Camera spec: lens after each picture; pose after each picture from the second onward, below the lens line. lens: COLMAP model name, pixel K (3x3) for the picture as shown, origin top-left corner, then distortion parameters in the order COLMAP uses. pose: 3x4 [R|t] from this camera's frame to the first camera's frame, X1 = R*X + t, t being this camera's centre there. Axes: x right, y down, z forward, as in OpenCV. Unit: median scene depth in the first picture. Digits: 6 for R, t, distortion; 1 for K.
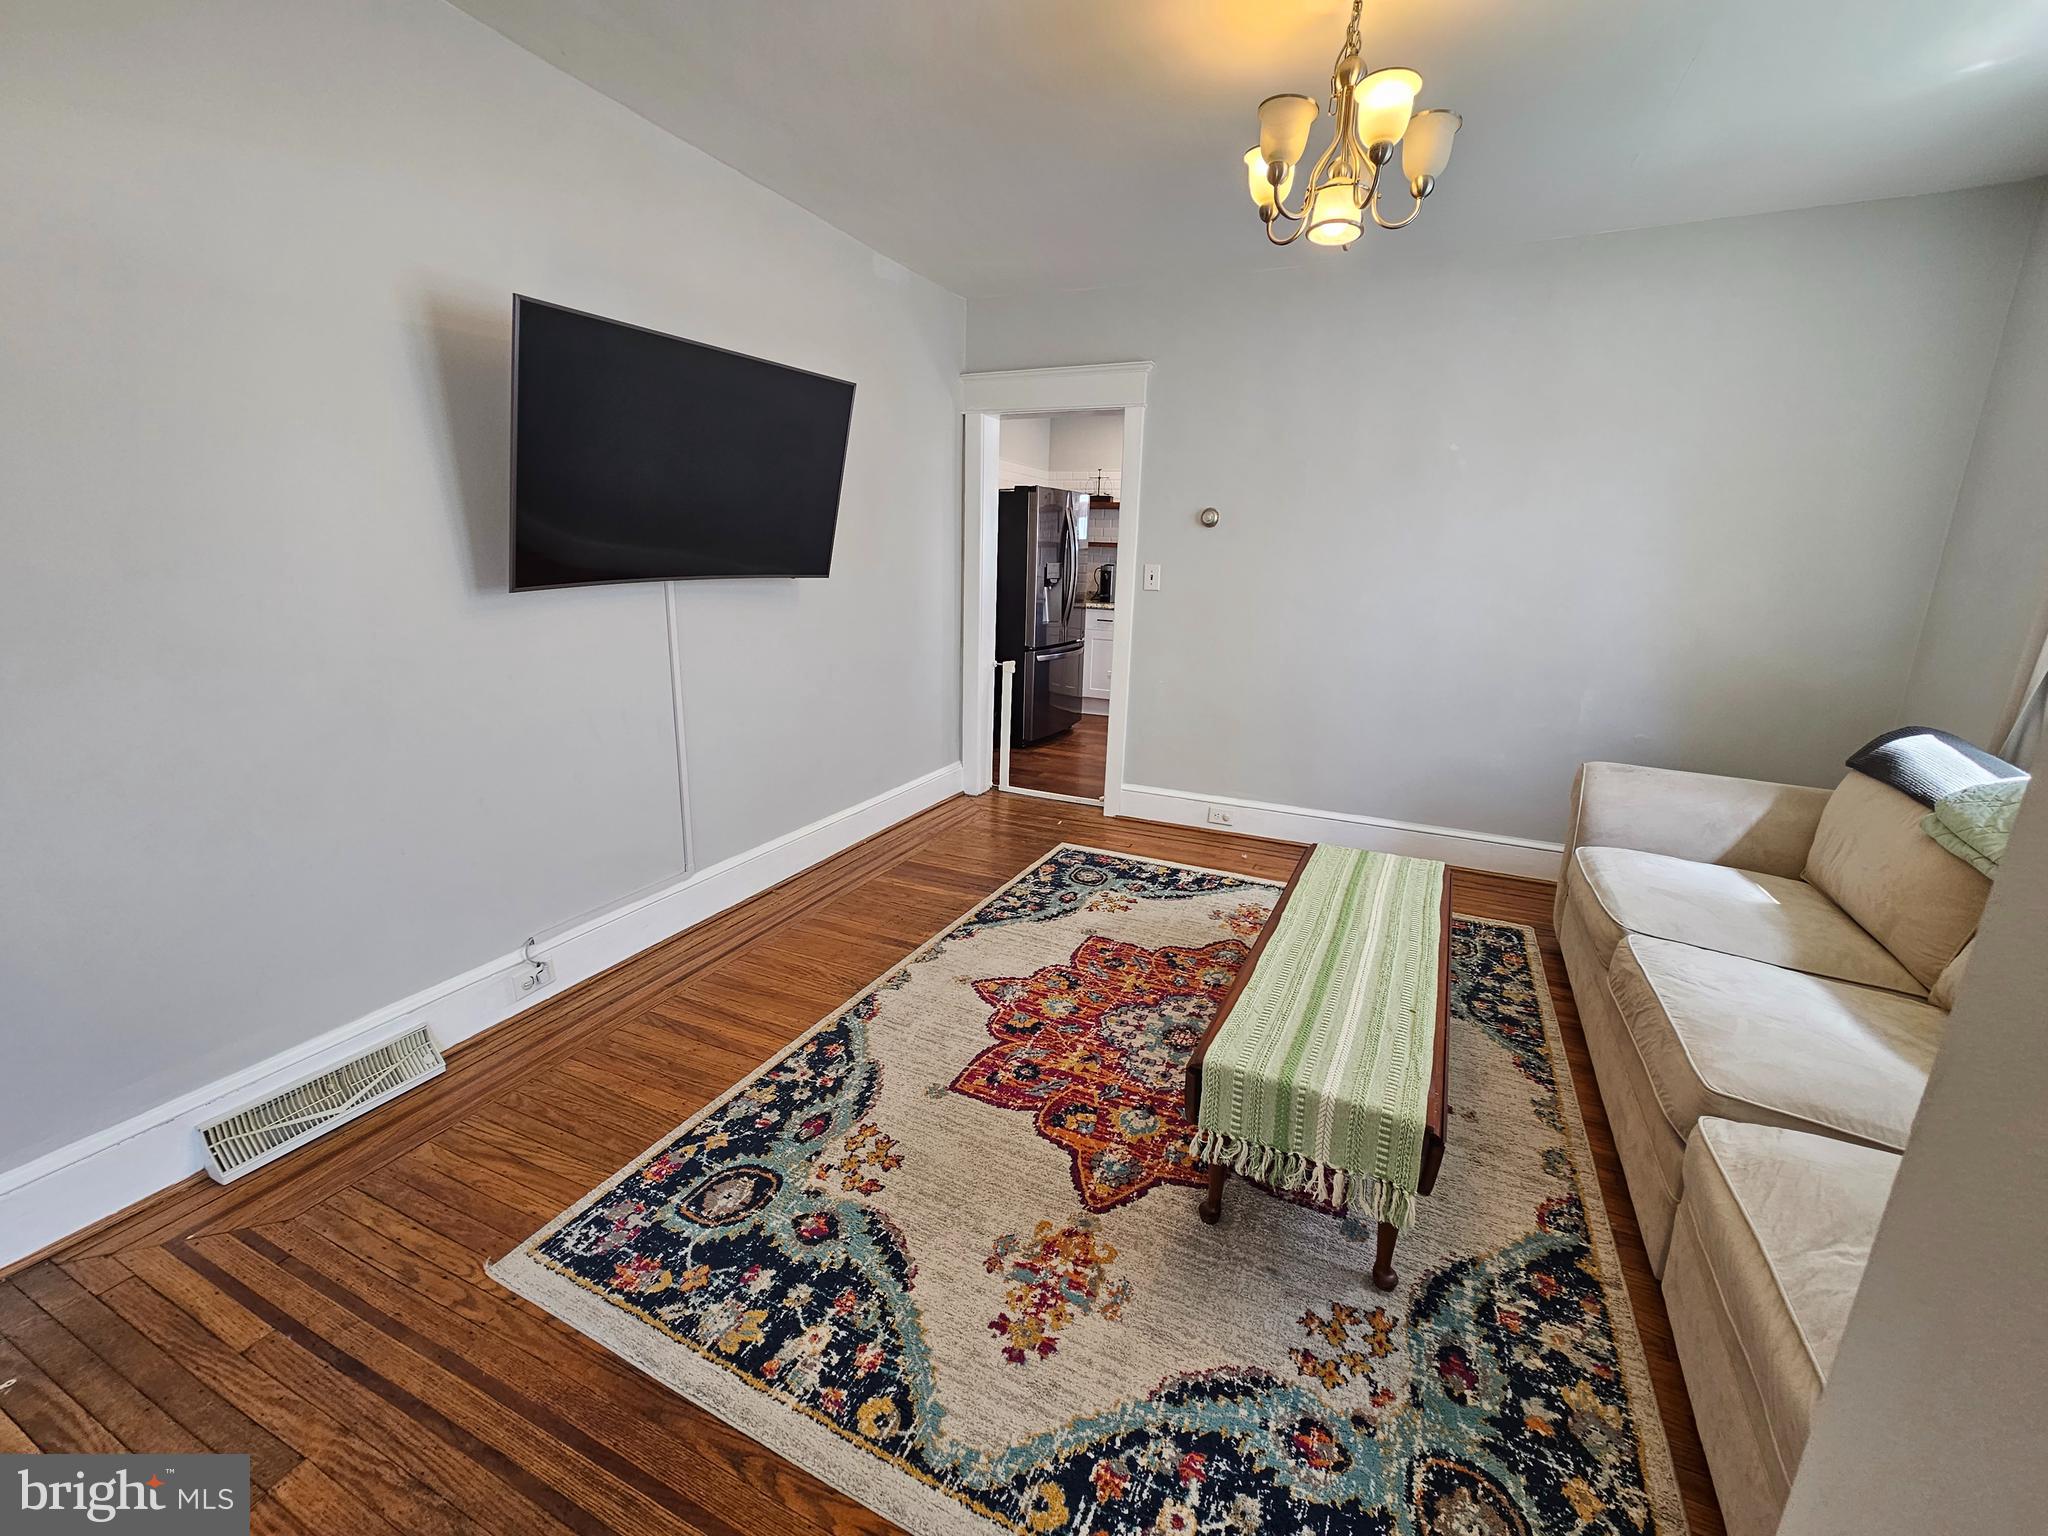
lens RADIAL K [[833.3, 0, 1035.1], [0, 833.3, 757.9], [0, 0, 1]] dist [0.000119, -0.000381]
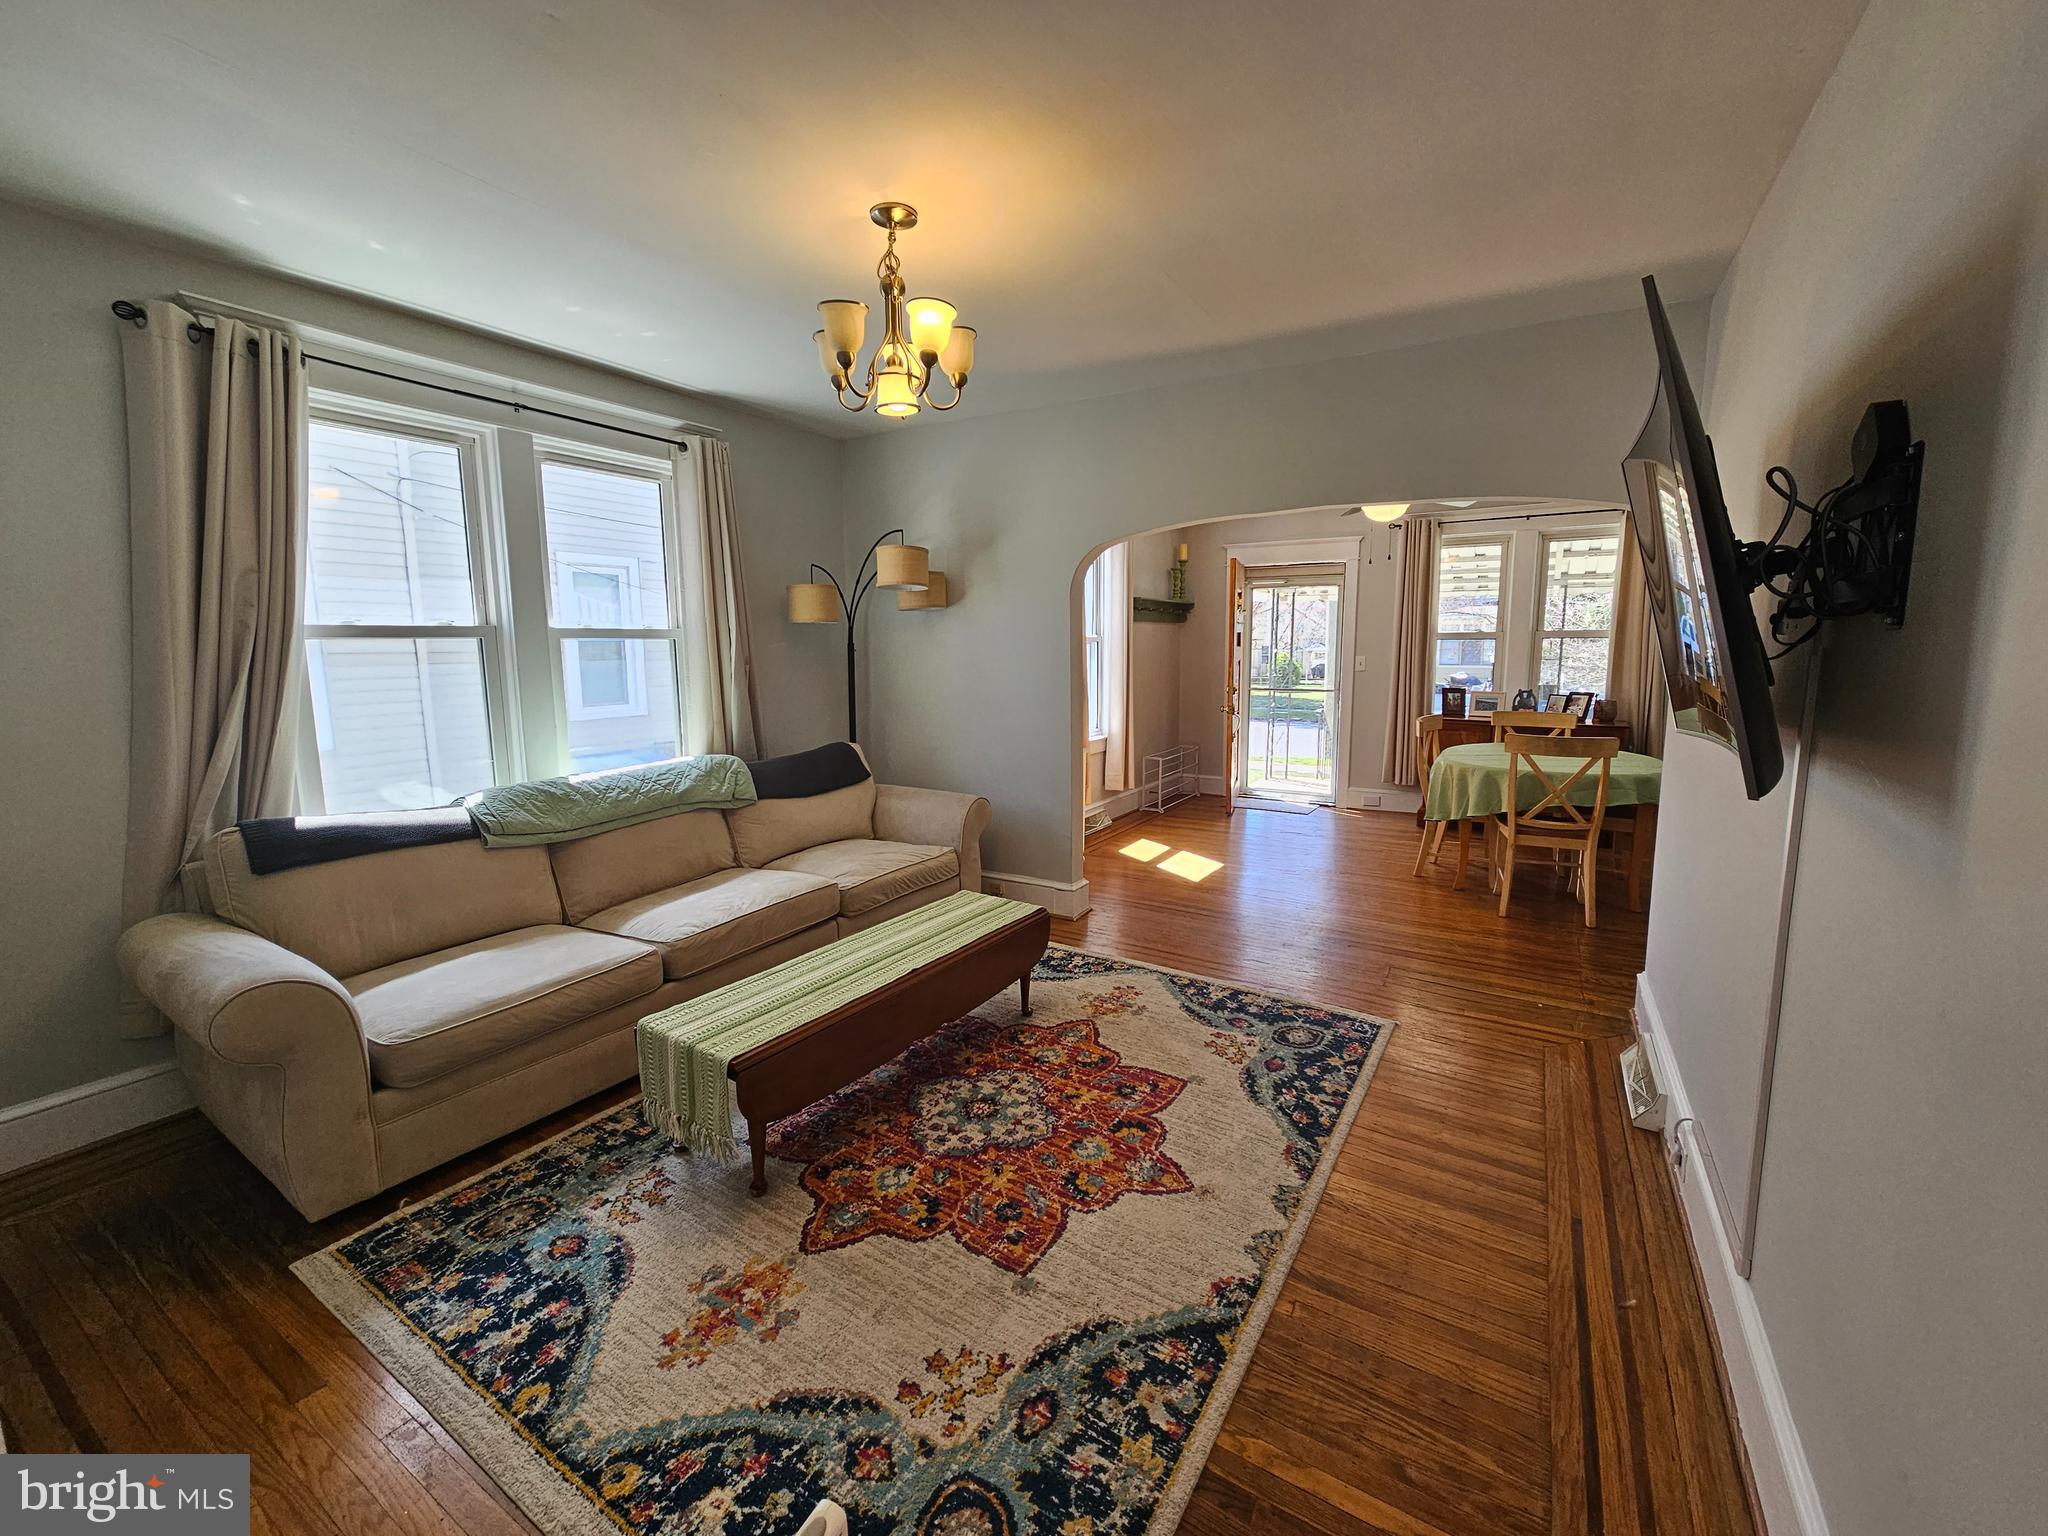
lens RADIAL K [[833.3, 0, 1028.1], [0, 833.3, 761.2], [0, 0, 1]] dist [0.000119, -0.000381]
pose [[-0.992085, -0.041276, 0.118590, 0.007576], [0.006132, 0.927377, 0.374079, -0.501344], [-0.125418, 0.371845, -0.919784, 1.876443]]
